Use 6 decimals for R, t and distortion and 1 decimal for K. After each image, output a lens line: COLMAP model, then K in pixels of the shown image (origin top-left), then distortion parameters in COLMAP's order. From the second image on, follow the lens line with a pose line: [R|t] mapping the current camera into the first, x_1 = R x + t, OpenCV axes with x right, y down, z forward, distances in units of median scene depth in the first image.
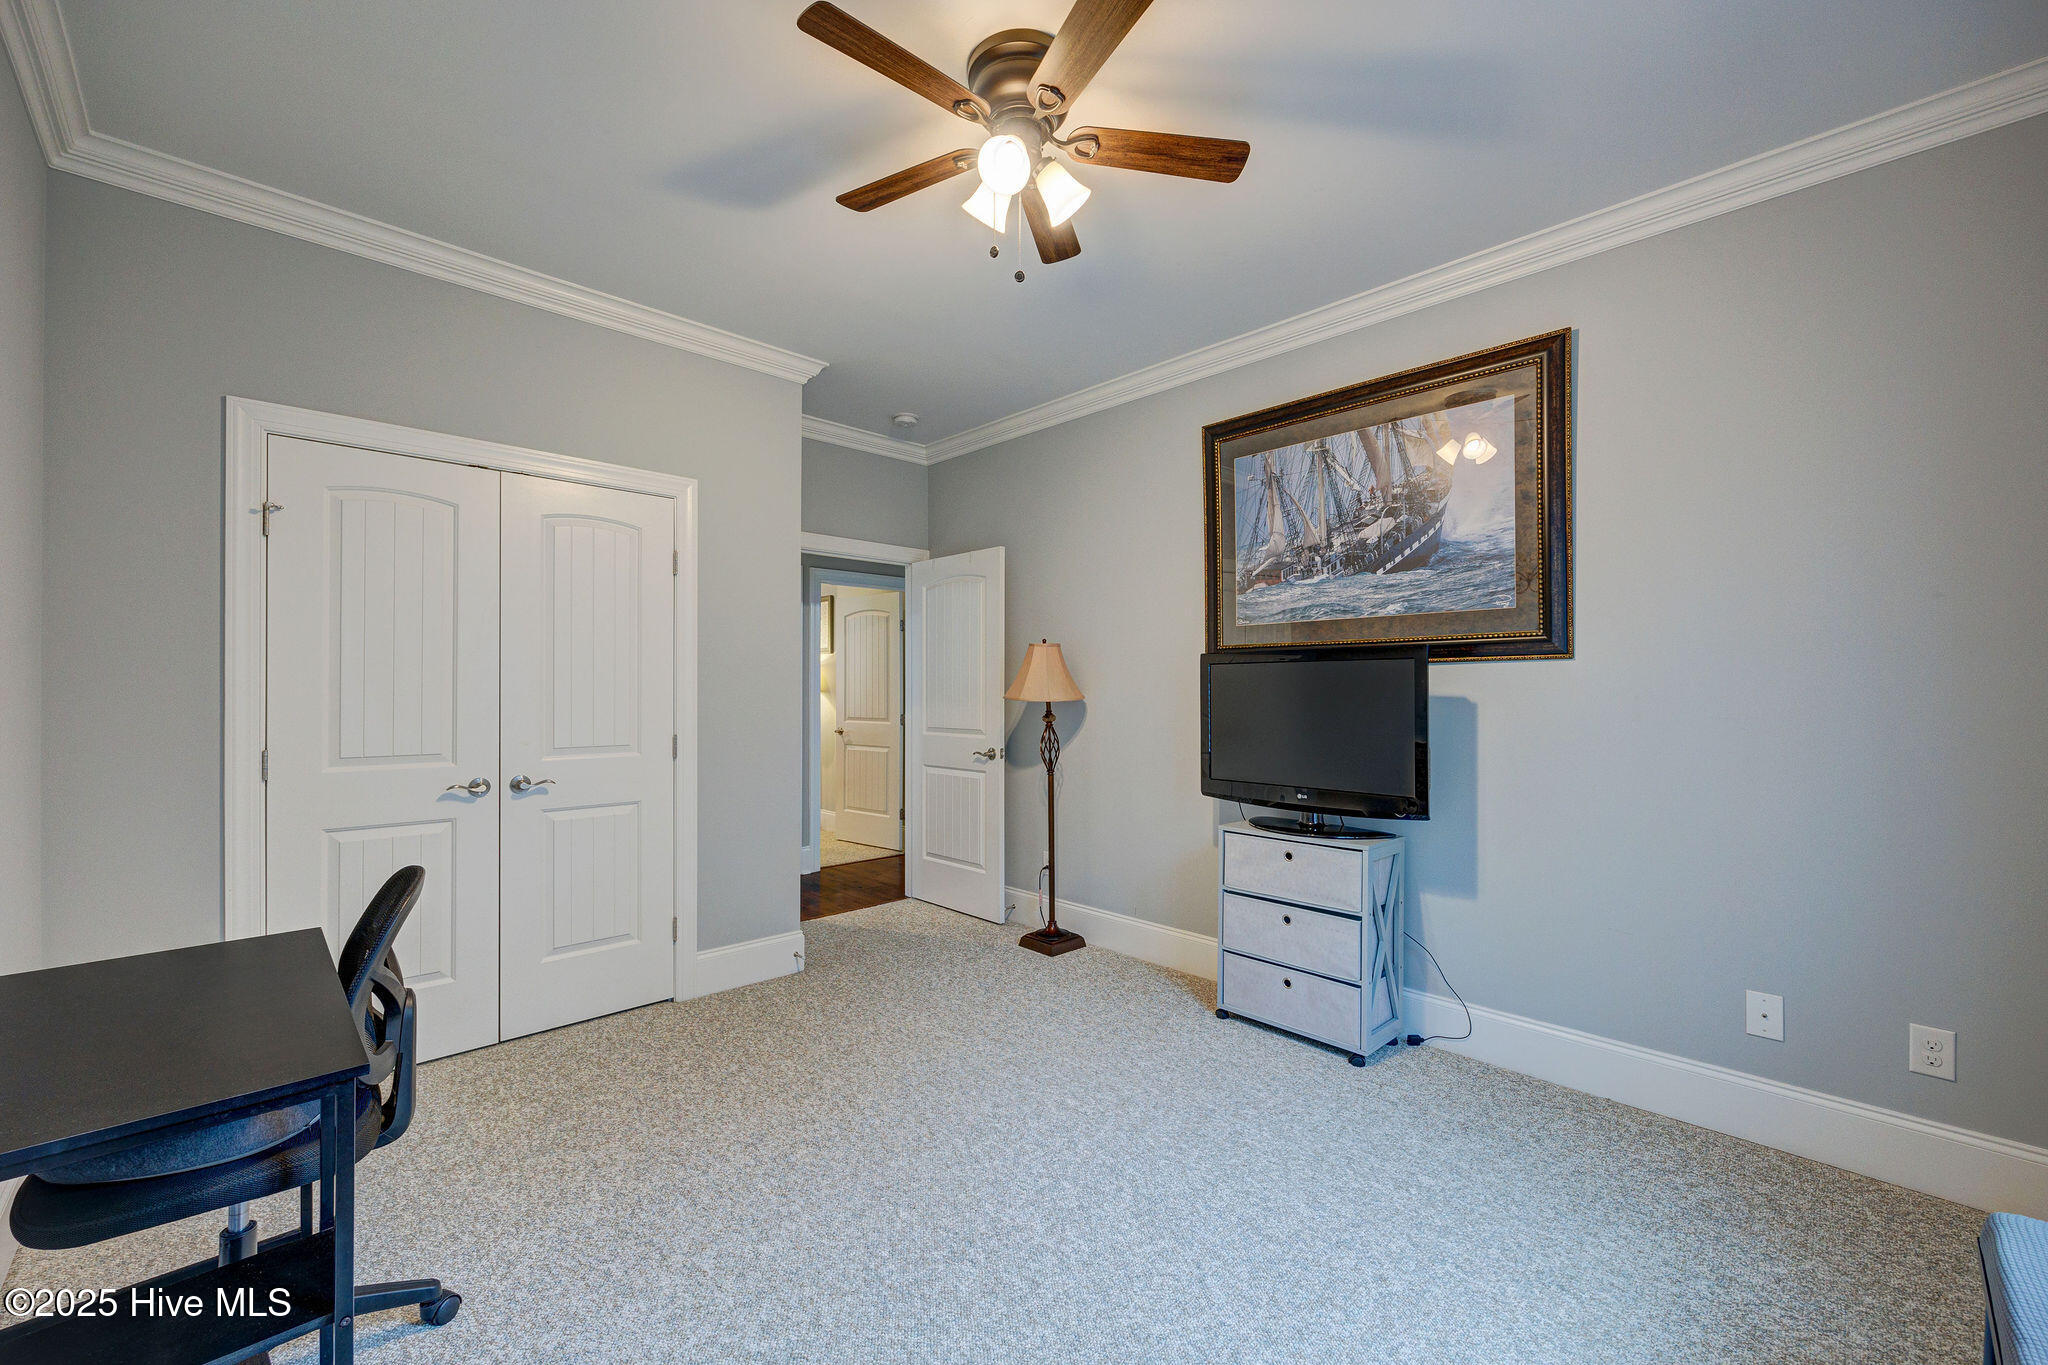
lens RADIAL K [[812.1, 0, 1034.1], [0, 812.1, 688.7], [0, 0, 1]] dist [-0.011025, 0.000342]
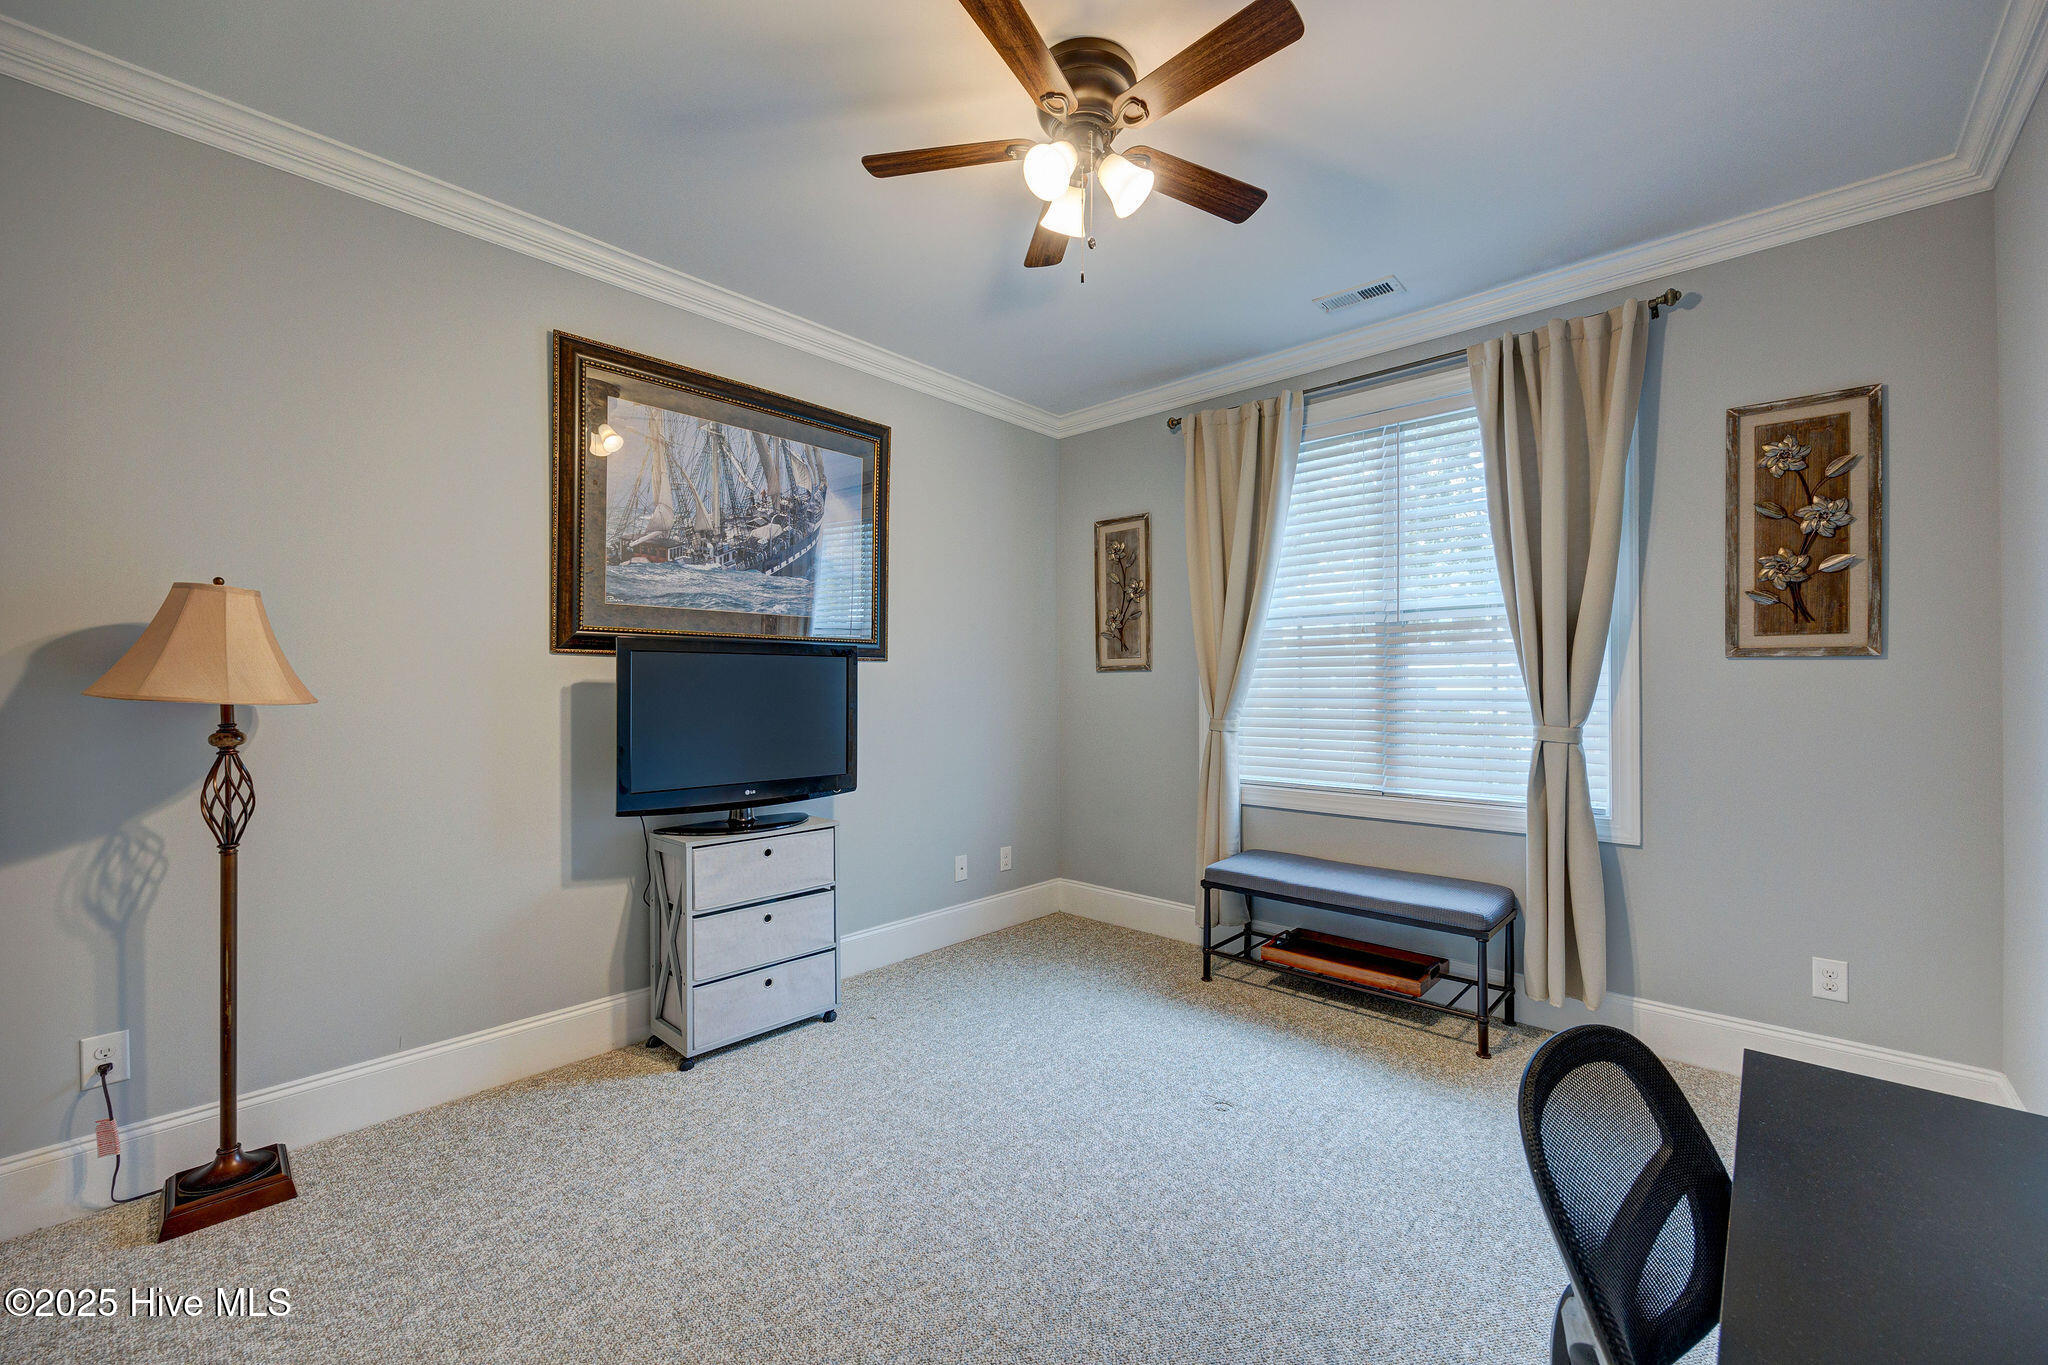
lens RADIAL K [[810.8, 0, 1024.0], [0, 810.8, 682.5], [0, 0, 1]] dist [-0.012655, -0.000076]
pose [[-0.049916, 0.000193, 0.998753, -0.633246], [-0.004275, 0.999991, -0.000407, -0.000261], [-0.998744, -0.004290, -0.049915, 0.691659]]
